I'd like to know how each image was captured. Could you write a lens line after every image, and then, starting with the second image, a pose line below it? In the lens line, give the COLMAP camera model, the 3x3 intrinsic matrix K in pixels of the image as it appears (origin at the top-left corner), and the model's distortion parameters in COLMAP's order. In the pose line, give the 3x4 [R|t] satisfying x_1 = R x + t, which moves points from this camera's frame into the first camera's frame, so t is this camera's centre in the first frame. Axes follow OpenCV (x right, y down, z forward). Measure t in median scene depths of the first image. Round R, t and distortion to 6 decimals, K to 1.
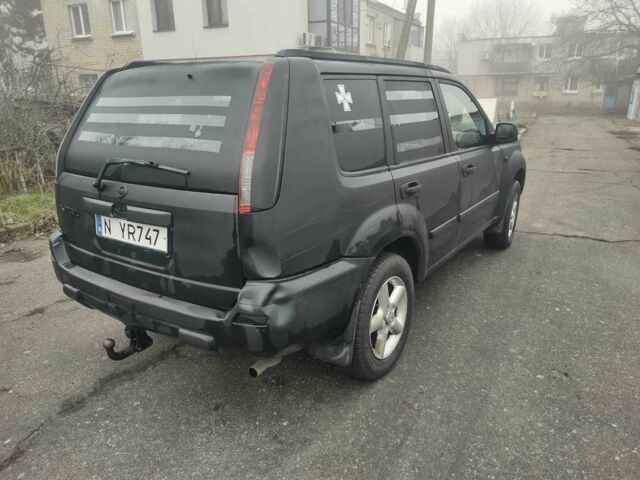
lens RADIAL K [[472.7, 0, 320.0], [0, 472.7, 240.0], [0, 0, 1]] dist [0.052357, -0.056077]
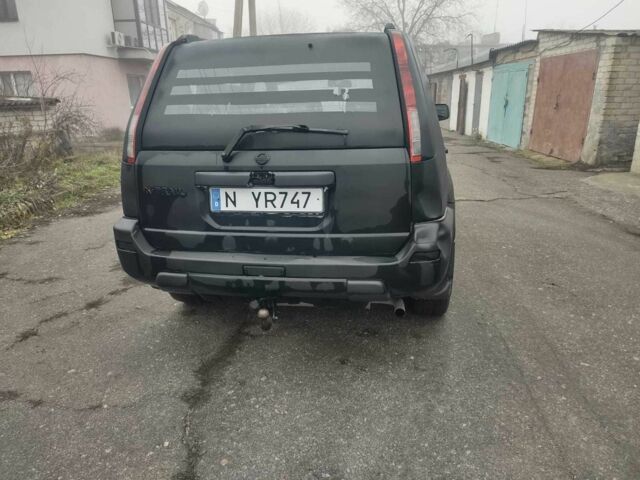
lens RADIAL K [[472.7, 0, 320.0], [0, 472.7, 240.0], [0, 0, 1]] dist [0.052357, -0.056077]
pose [[0.910606, -0.128960, 0.392640, -0.685655], [0.134574, 0.990814, 0.013323, 0.066820], [-0.390751, 0.040707, 0.919596, 0.043438]]
